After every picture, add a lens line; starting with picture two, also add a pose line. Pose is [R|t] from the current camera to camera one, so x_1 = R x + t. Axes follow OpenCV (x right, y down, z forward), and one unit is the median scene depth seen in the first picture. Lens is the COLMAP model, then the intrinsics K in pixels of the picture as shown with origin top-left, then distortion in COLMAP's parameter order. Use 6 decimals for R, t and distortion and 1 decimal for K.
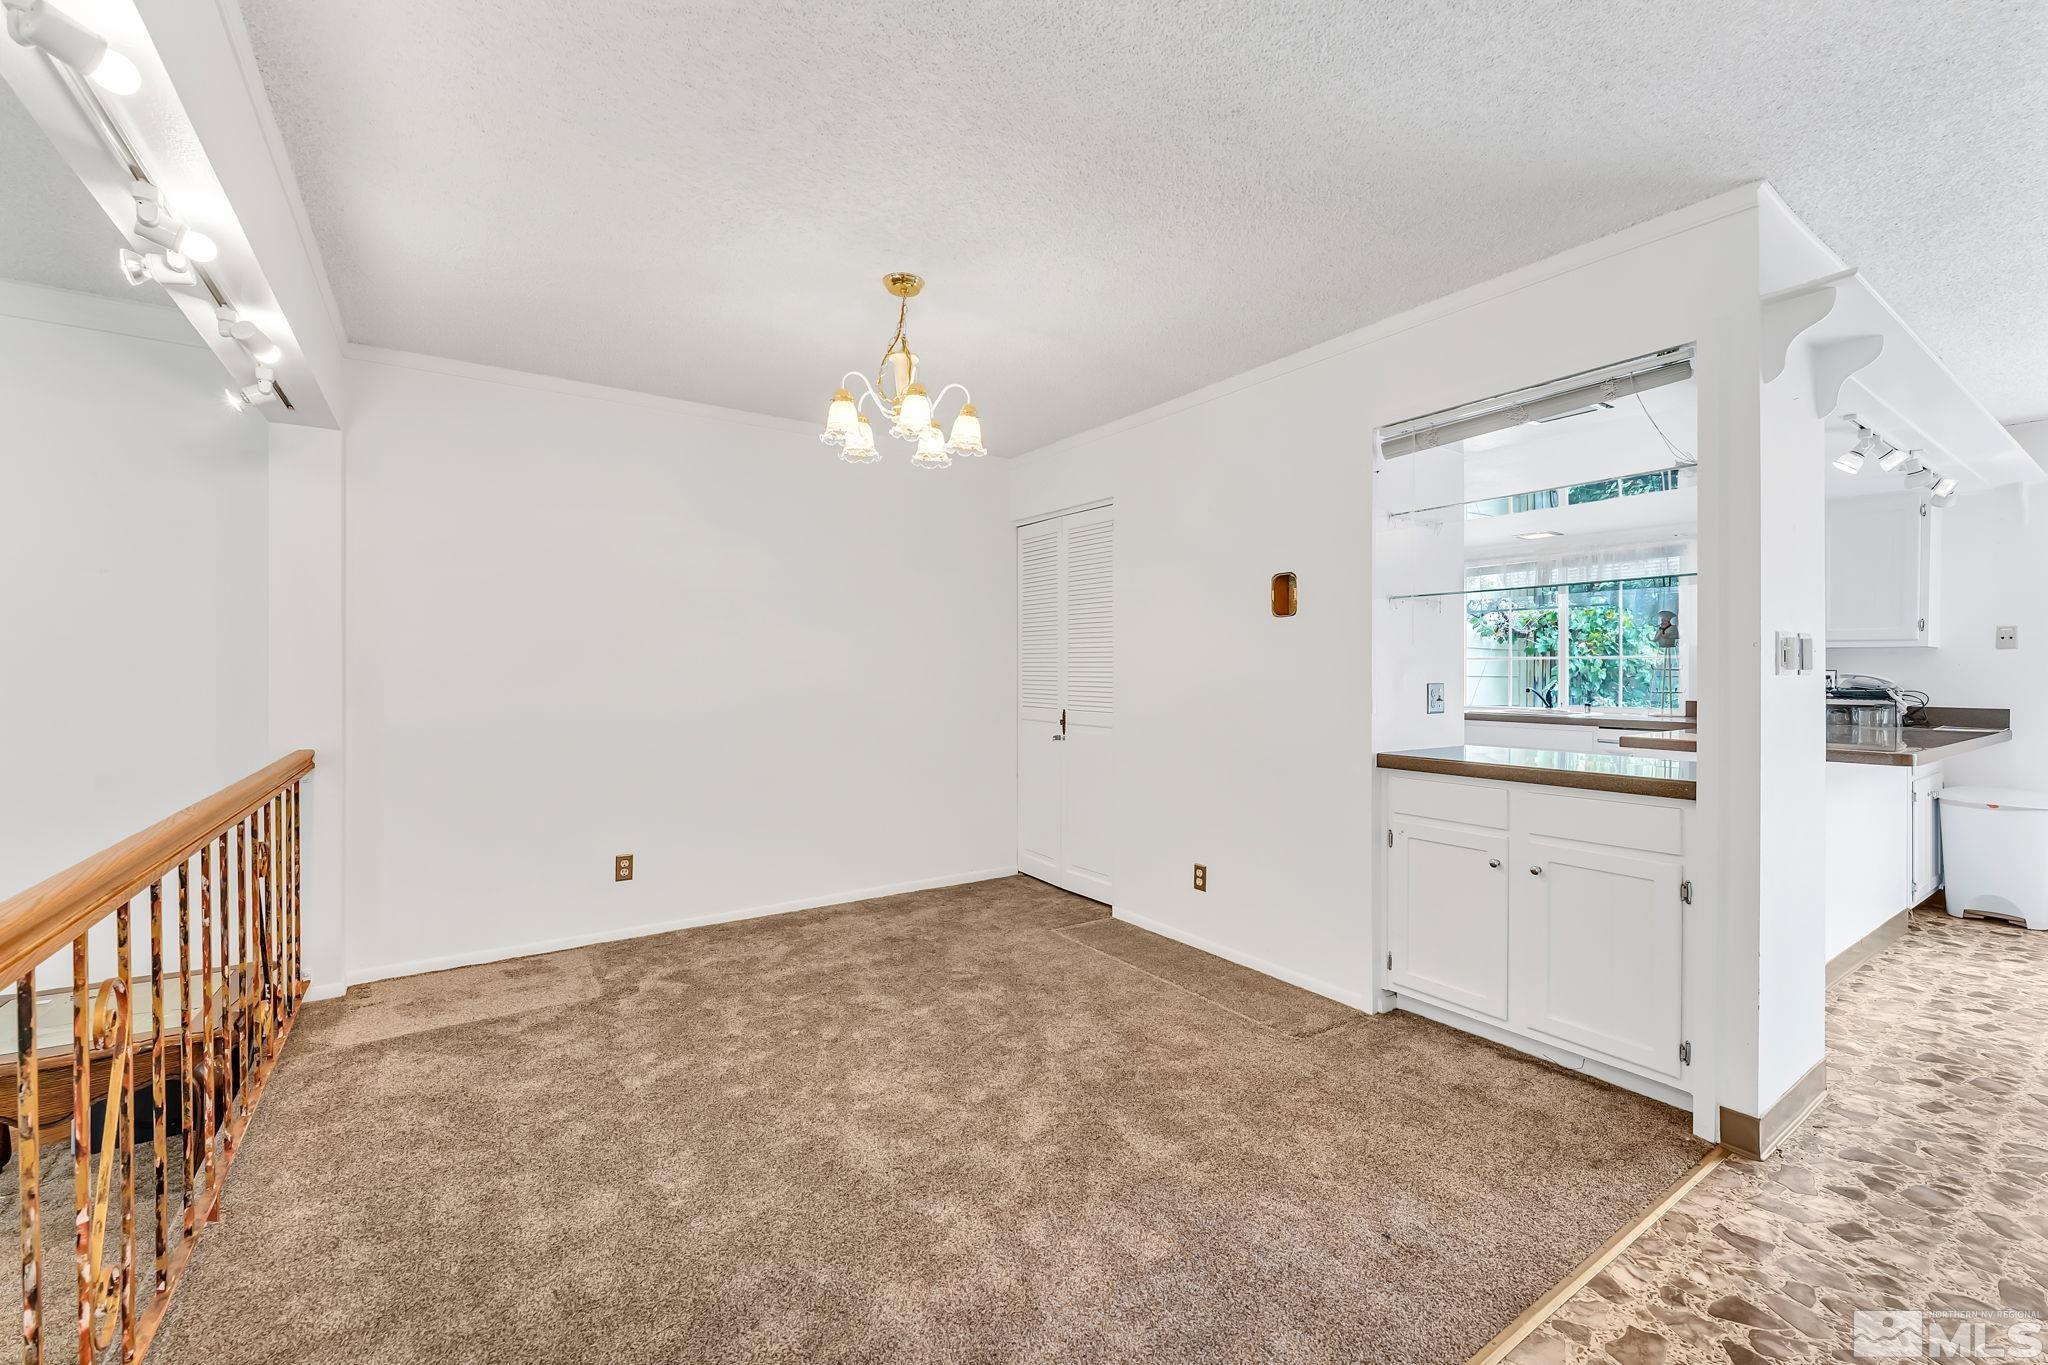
lens RADIAL K [[835.1, 0, 1024.0], [0, 835.1, 682.5], [0, 0, 1]] dist [-0.001730, -0.000273]
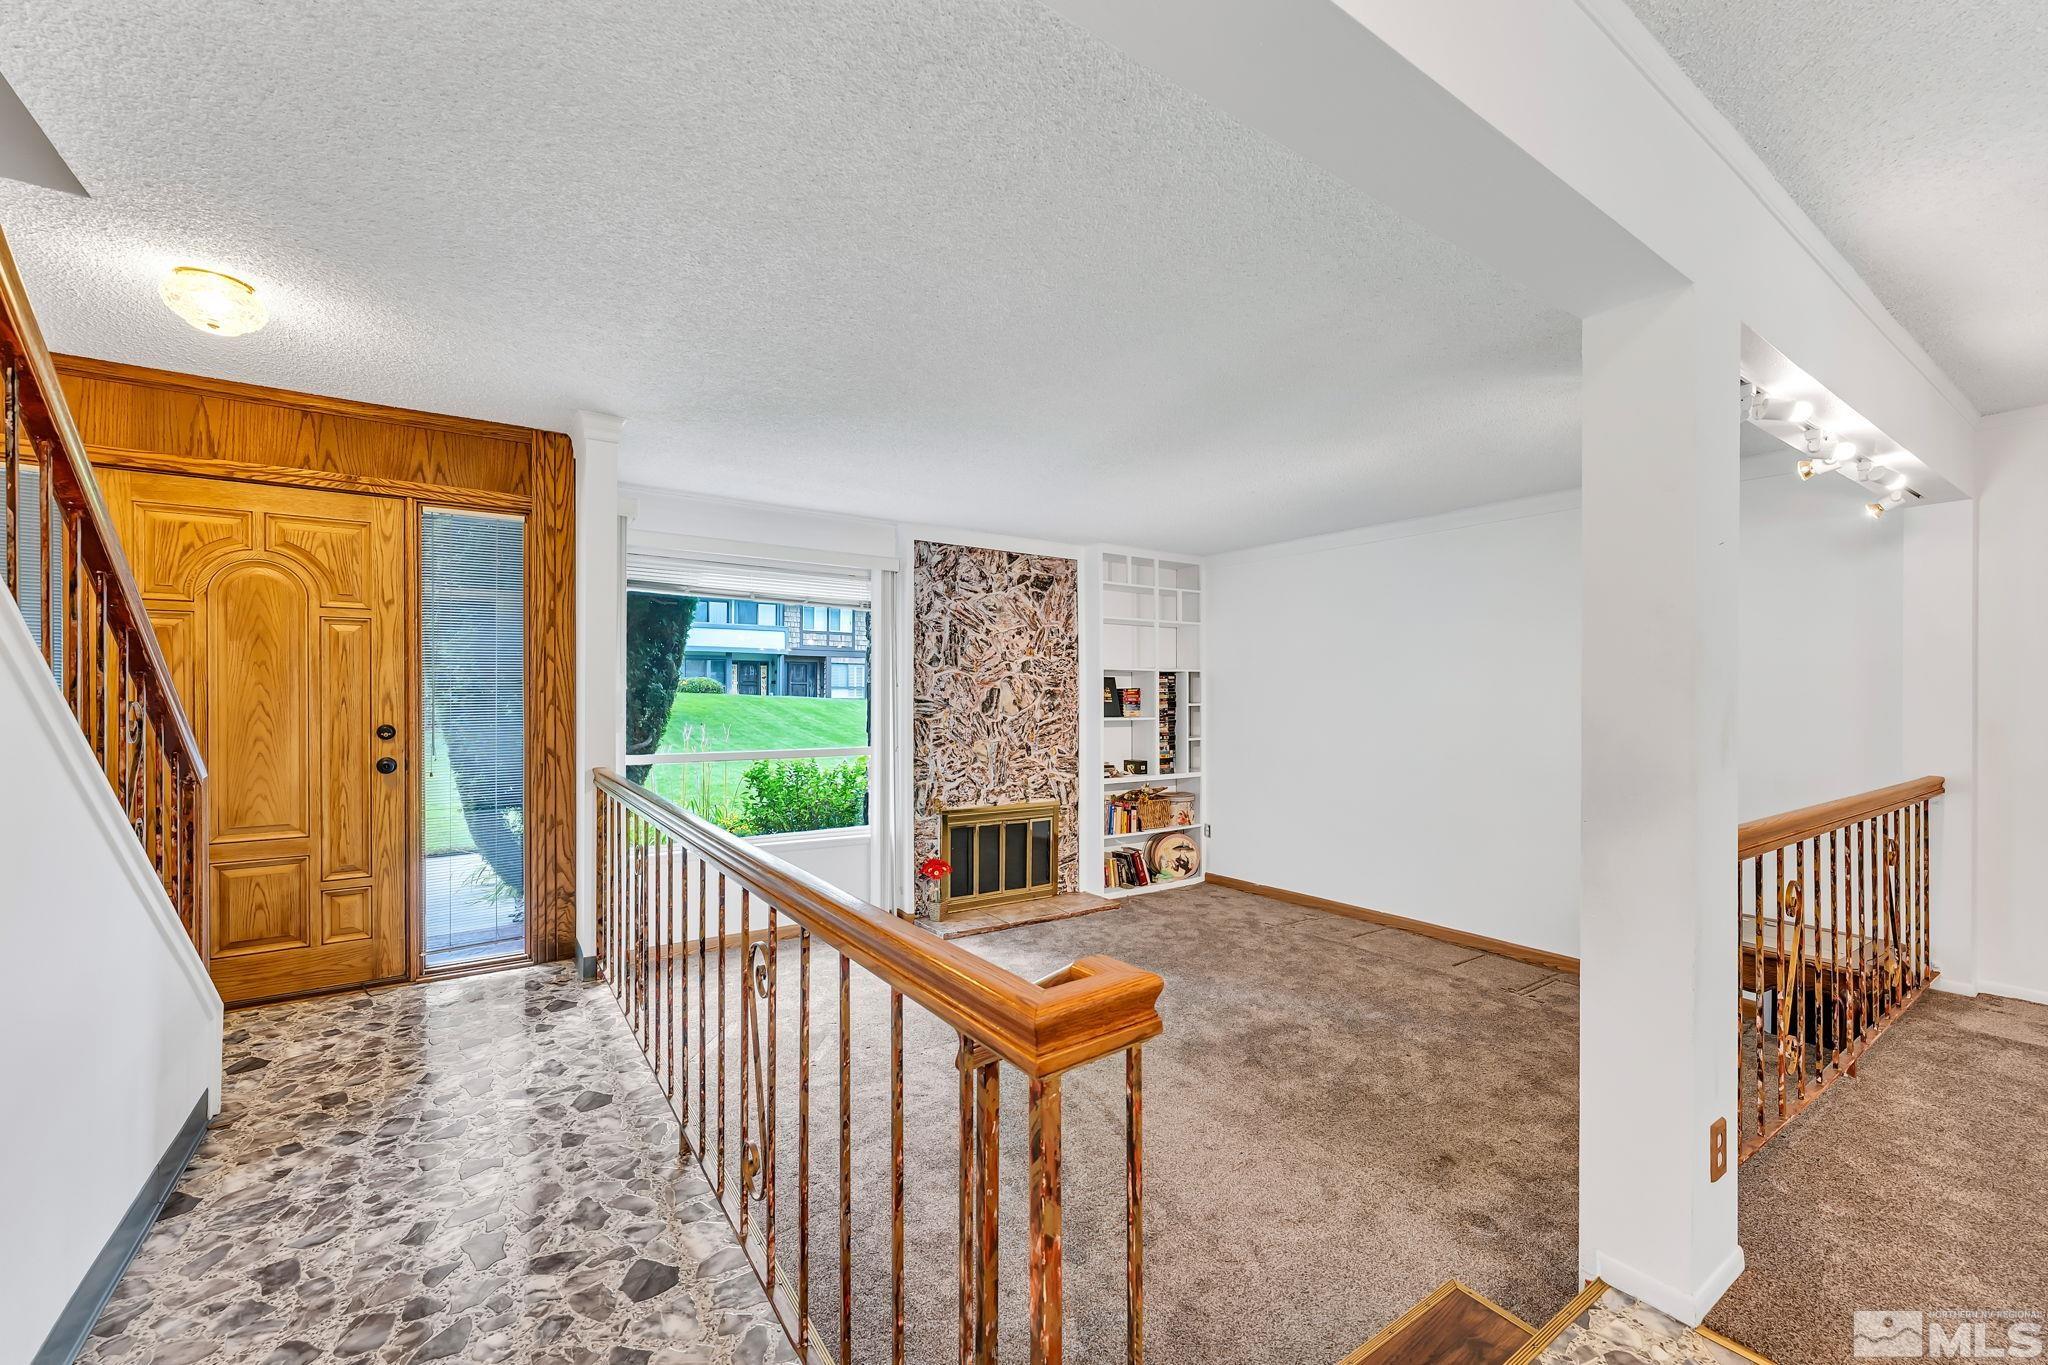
lens RADIAL K [[819.3, 0, 1023.2], [0, 819.3, 692.6], [0, 0, 1]] dist [0.000538, 0.000035]
pose [[0.002088, -0.009118, -0.999956, 0.378401], [-0.014093, 0.999859, -0.009146, -0.010388], [0.999899, 0.014111, 0.001959, -0.376874]]
